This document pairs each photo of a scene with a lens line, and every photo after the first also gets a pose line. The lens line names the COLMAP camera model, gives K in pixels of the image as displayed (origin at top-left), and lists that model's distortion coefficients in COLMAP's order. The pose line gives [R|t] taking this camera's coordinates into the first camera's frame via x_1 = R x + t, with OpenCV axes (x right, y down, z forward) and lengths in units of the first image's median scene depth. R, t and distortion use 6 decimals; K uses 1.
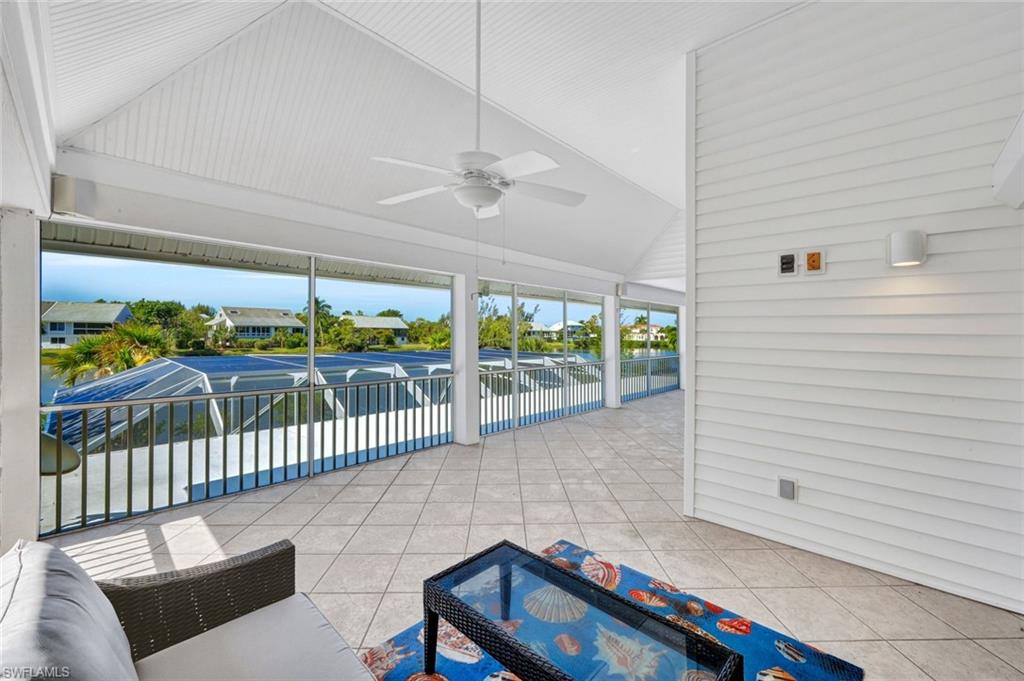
lens RADIAL K [[411.7, 0, 512.8], [0, 411.7, 333.6], [0, 0, 1]] dist [-0.002794, -0.000639]
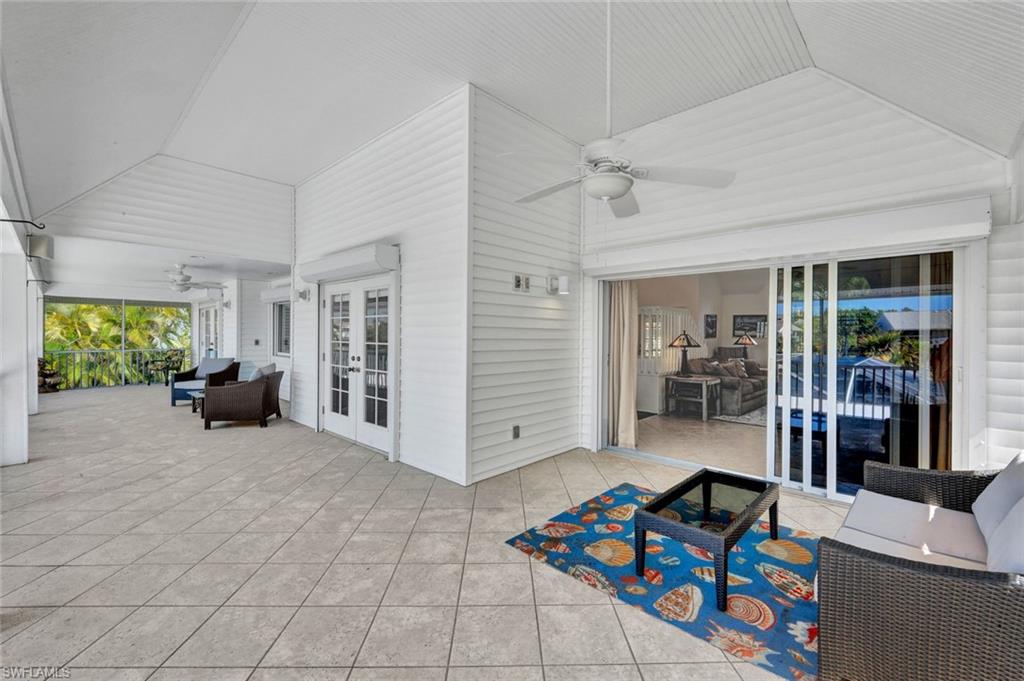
lens RADIAL K [[433.5, 0, 512.4], [0, 433.5, 338.9], [0, 0, 1]] dist [-0.002937, -0.000254]
pose [[-0.000319, -0.024692, 0.999695, -0.920367], [-0.004669, 0.999684, 0.024690, -0.001643], [-0.999989, -0.004659, -0.000434, 1.024402]]
